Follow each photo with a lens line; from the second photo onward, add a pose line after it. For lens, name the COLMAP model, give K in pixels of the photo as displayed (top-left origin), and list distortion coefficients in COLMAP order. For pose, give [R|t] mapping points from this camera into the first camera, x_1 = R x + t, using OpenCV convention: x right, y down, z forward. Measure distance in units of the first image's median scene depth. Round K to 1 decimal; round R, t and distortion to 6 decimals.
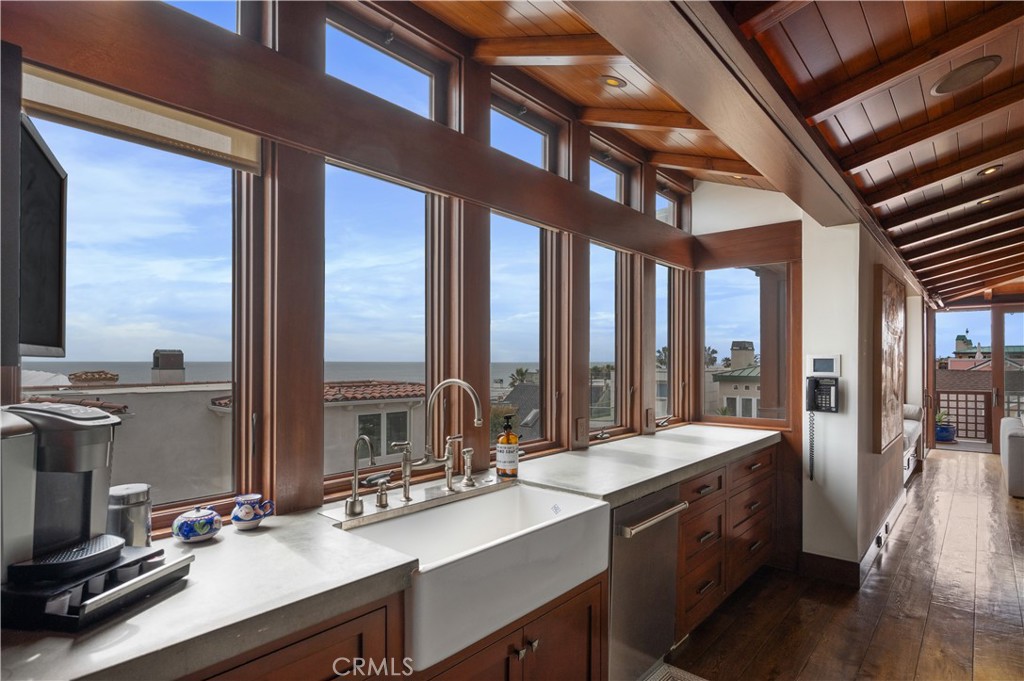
lens RADIAL K [[548.6, 0, 510.7], [0, 548.6, 363.2], [0, 0, 1]] dist [-0.000258, -0.000051]
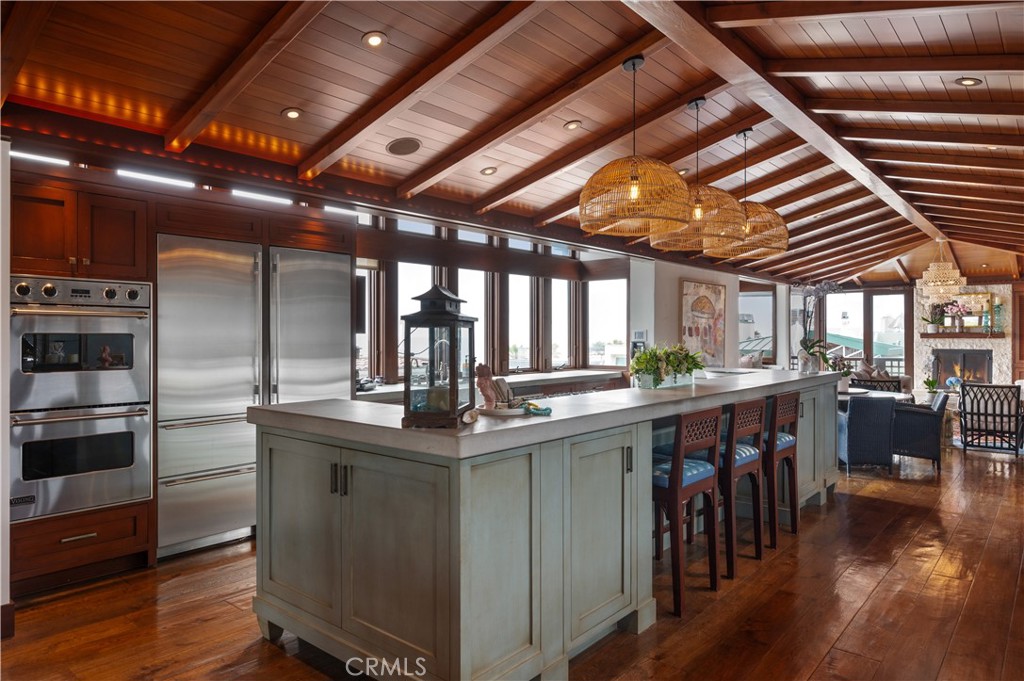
lens RADIAL K [[638.9, 0, 512.0], [0, 638.9, 340.5], [0, 0, 1]] dist [0.002702, 0.000851]
pose [[0.999962, -0.008217, -0.002811, 0.119625], [0.008224, 0.999963, 0.002600, 0.009926], [0.002790, -0.002623, 0.999993, -1.054006]]
